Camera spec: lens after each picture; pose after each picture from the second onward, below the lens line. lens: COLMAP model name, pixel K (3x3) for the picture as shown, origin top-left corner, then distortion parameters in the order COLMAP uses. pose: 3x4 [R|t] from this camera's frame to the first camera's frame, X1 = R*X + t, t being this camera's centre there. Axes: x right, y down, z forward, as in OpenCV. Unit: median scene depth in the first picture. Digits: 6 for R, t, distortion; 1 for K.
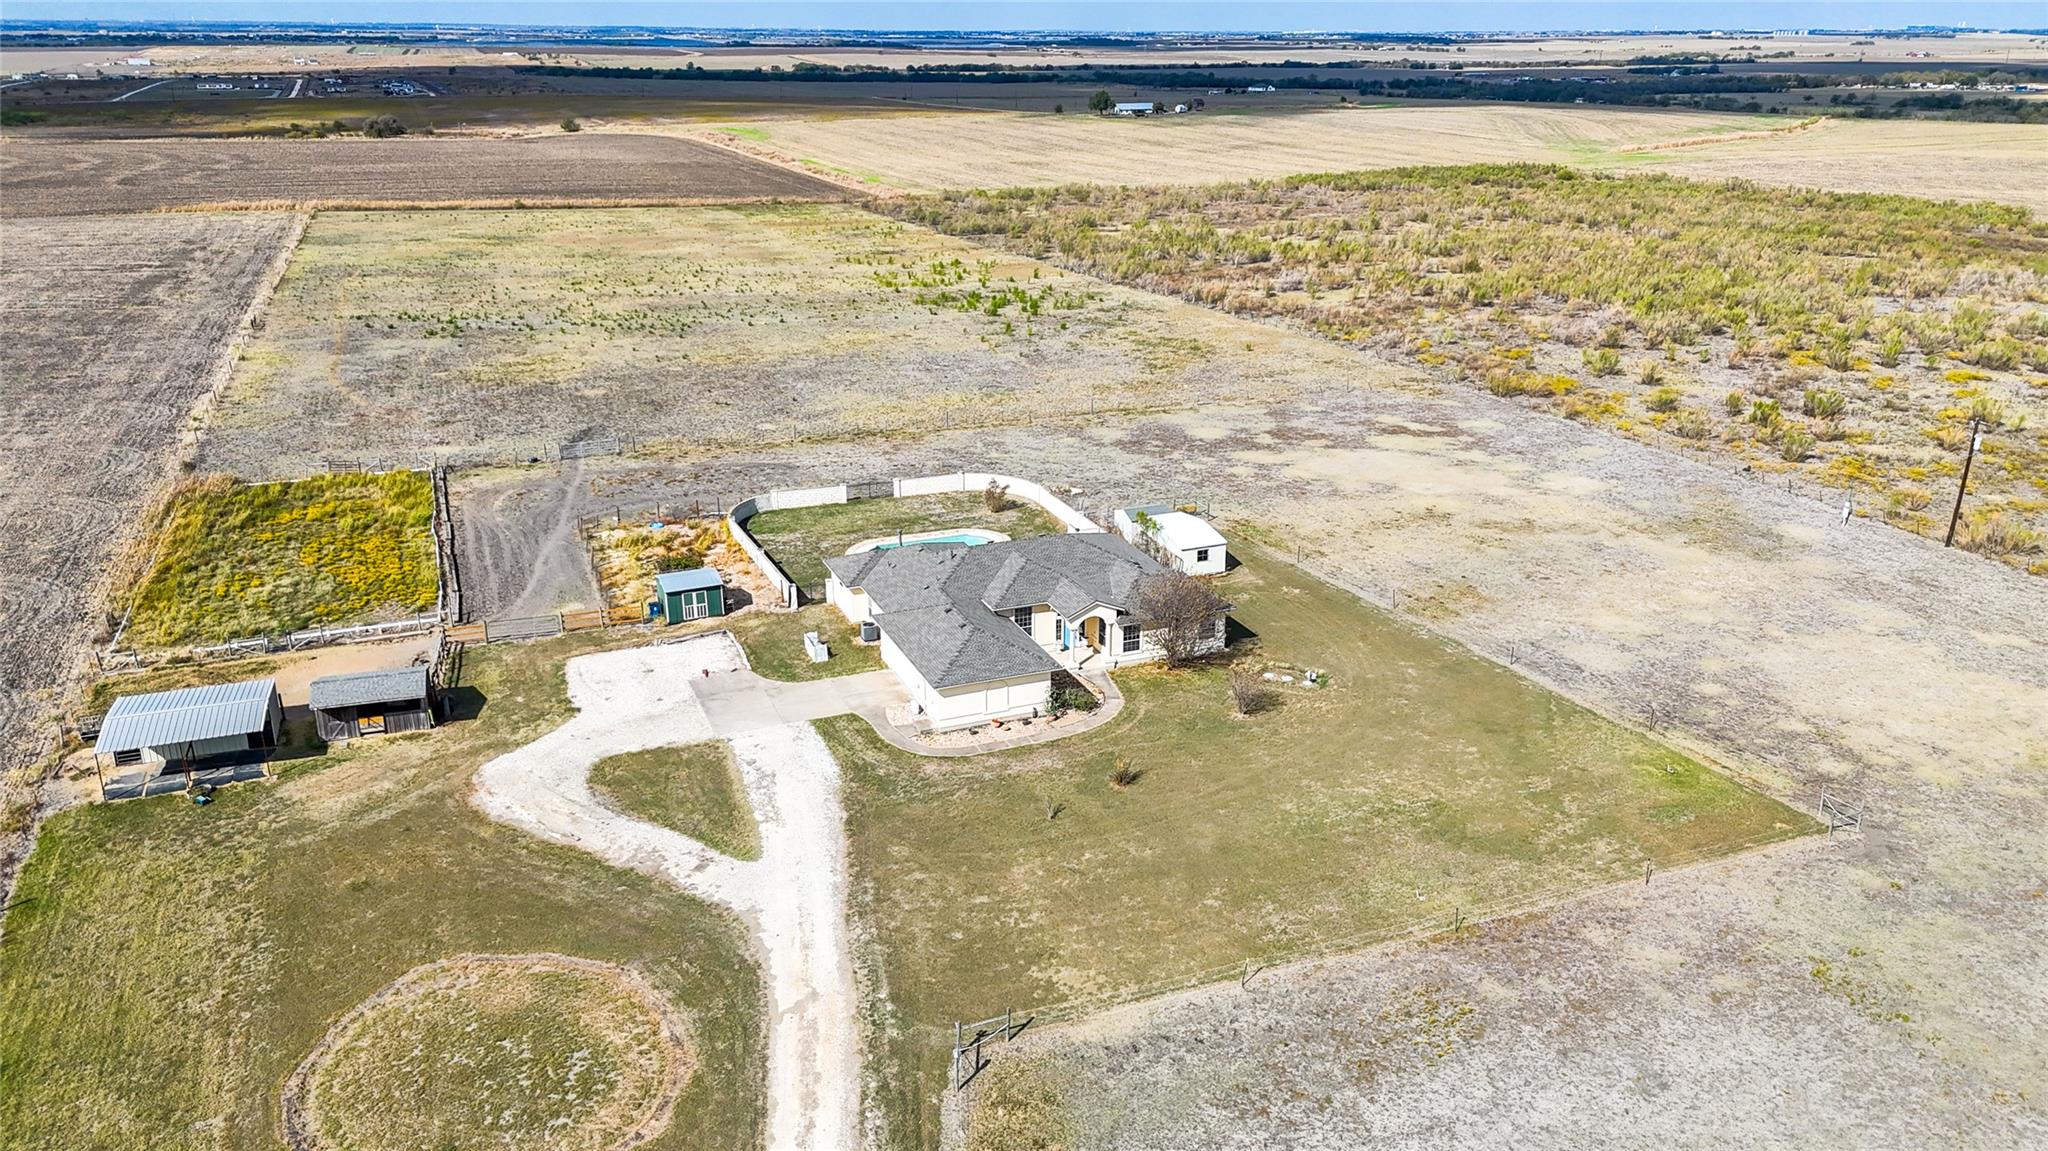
lens RADIAL K [[1512.2, 0, 1032.8], [0, 1512.2, 577.8], [0, 0, 1]] dist [0.082077, -0.076492]
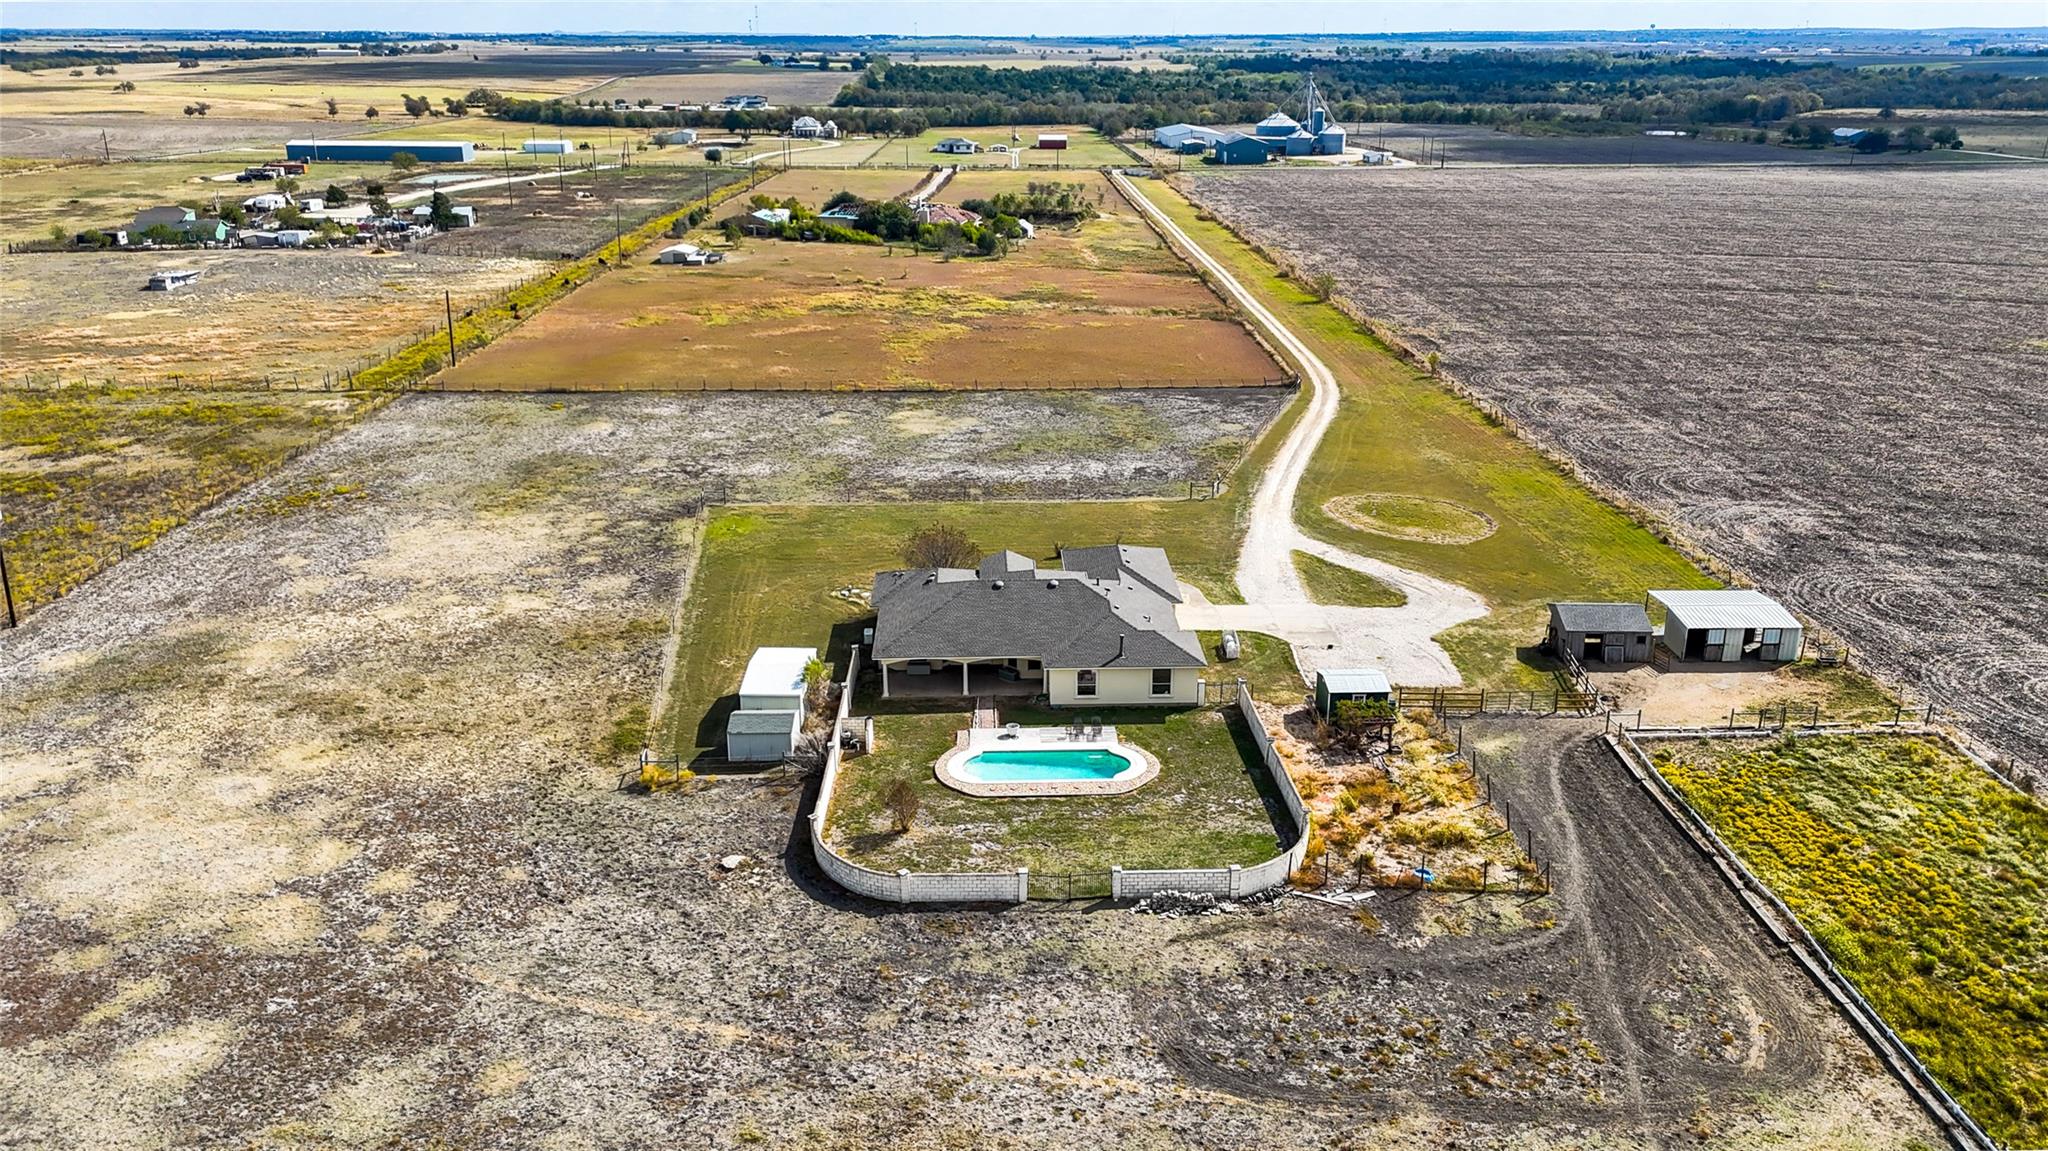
lens RADIAL K [[1512.2, 0, 1032.8], [0, 1512.2, 577.8], [0, 0, 1]] dist [0.082077, -0.076492]
pose [[-0.937763, -0.113257, 0.328290, -0.362918], [0.119202, 0.782916, 0.610601, -0.676558], [-0.326178, 0.611732, -0.720689, 1.804993]]
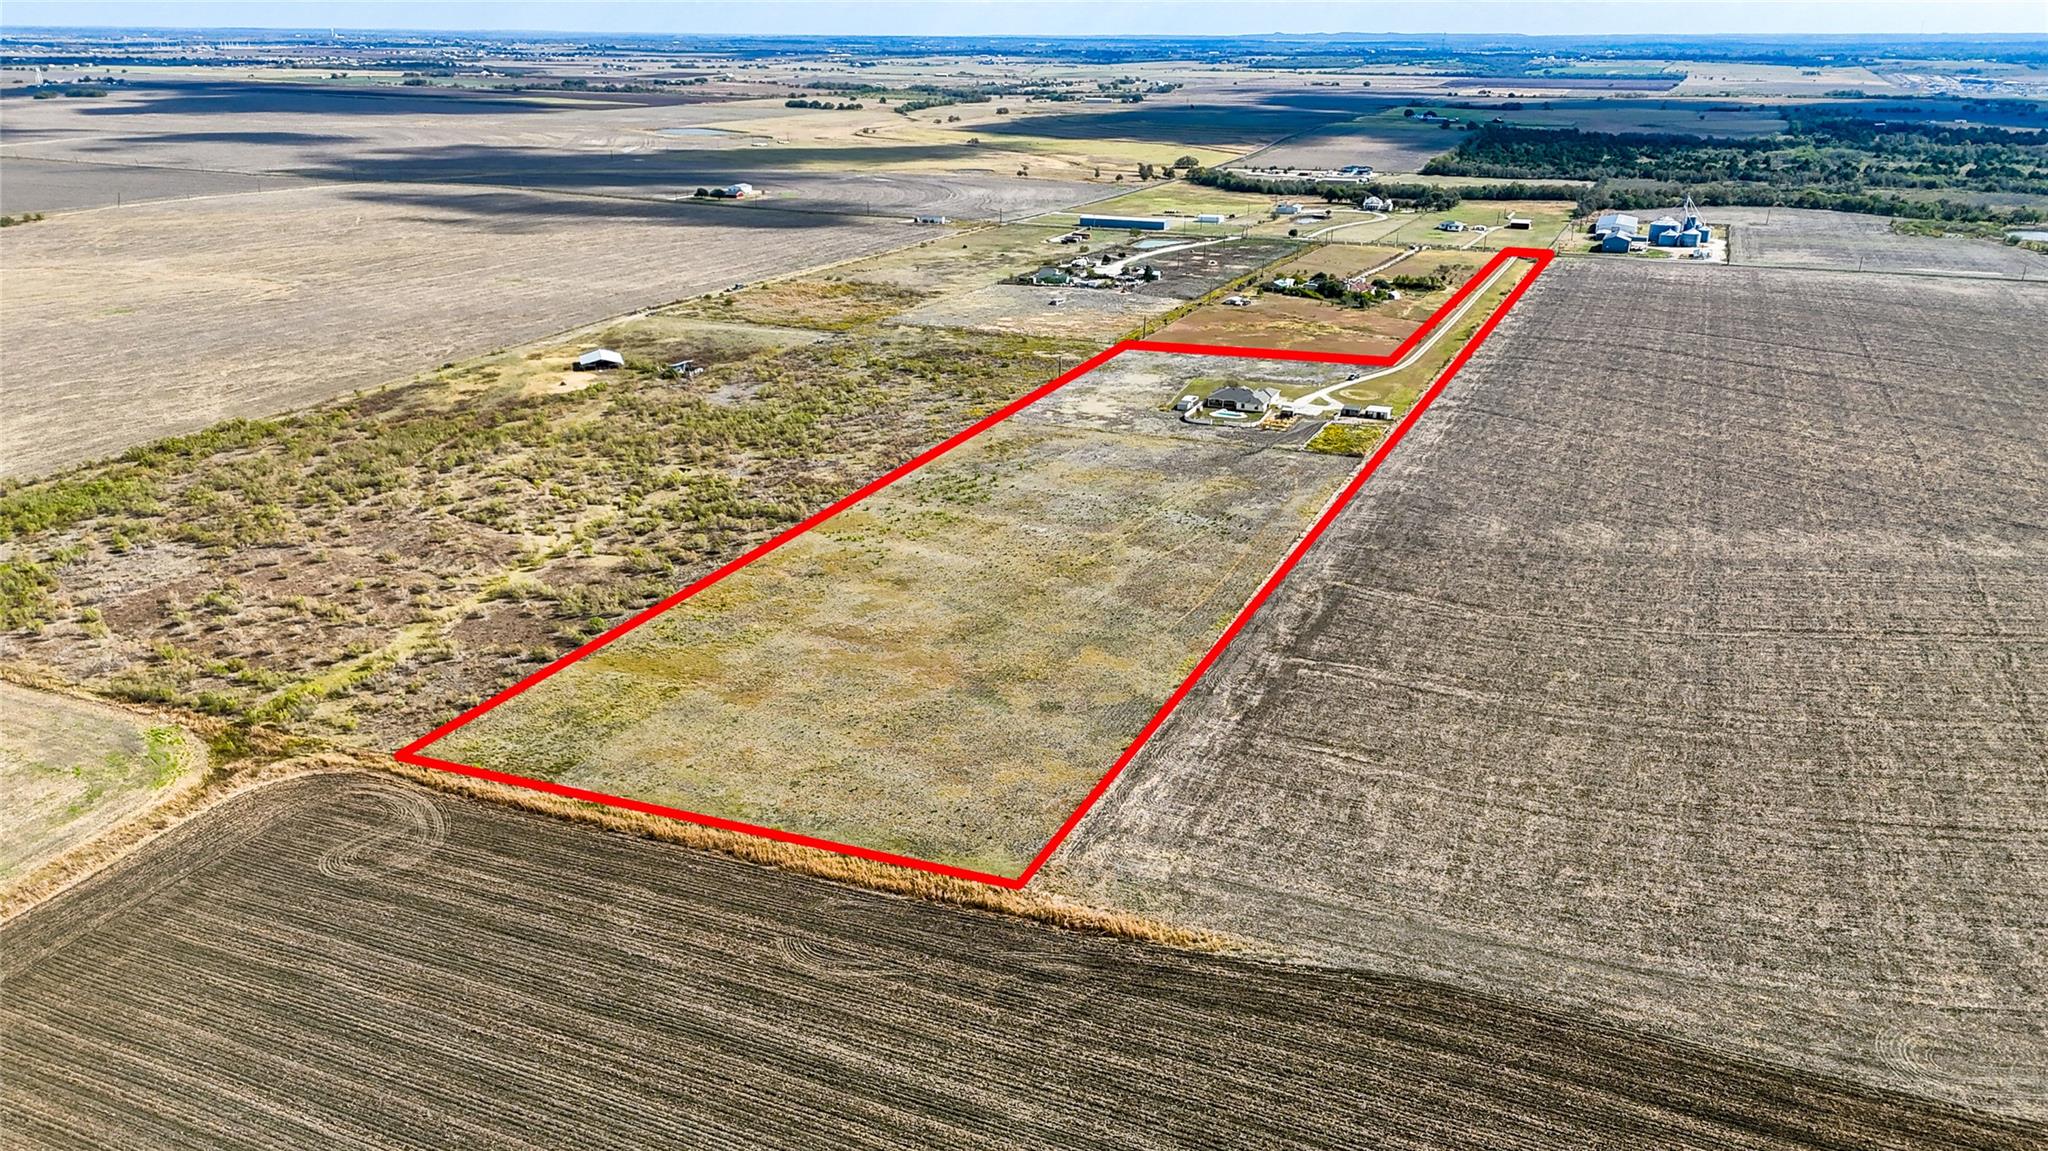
lens RADIAL K [[1512.2, 0, 1032.8], [0, 1512.2, 577.8], [0, 0, 1]] dist [0.082077, -0.076492]
pose [[-0.702891, -0.242817, 0.668569, -3.402984], [0.237631, 0.805762, 0.542475, -2.692882], [-0.670429, 0.540173, -0.508662, 4.795270]]
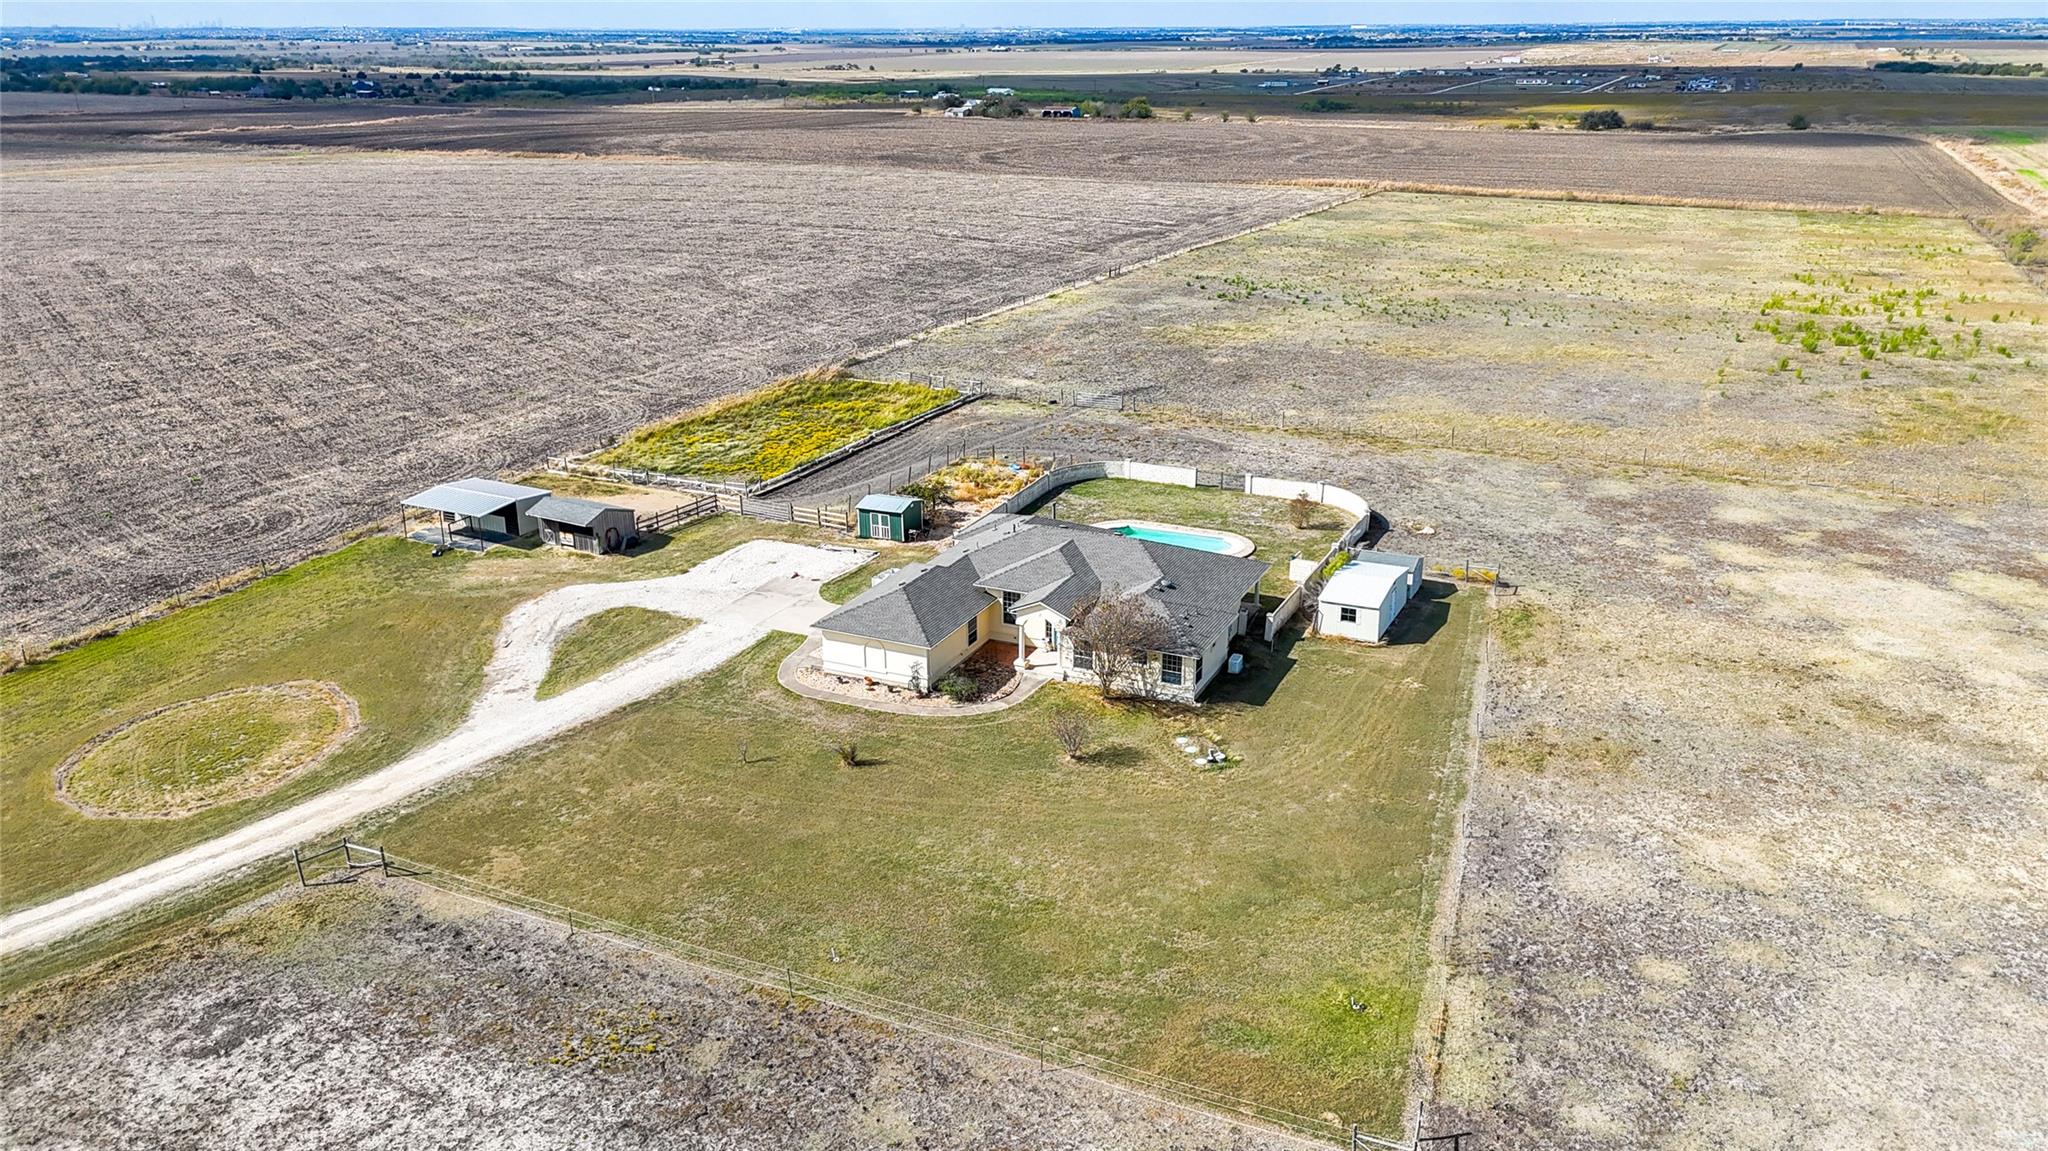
lens RADIAL K [[1512.2, 0, 1032.8], [0, 1512.2, 577.8], [0, 0, 1]] dist [0.082077, -0.076492]
pose [[0.678116, 0.244294, -0.693166, 0.656225], [-0.243589, 0.964539, 0.101634, -0.088739], [0.693414, 0.099928, 0.713577, 0.316493]]
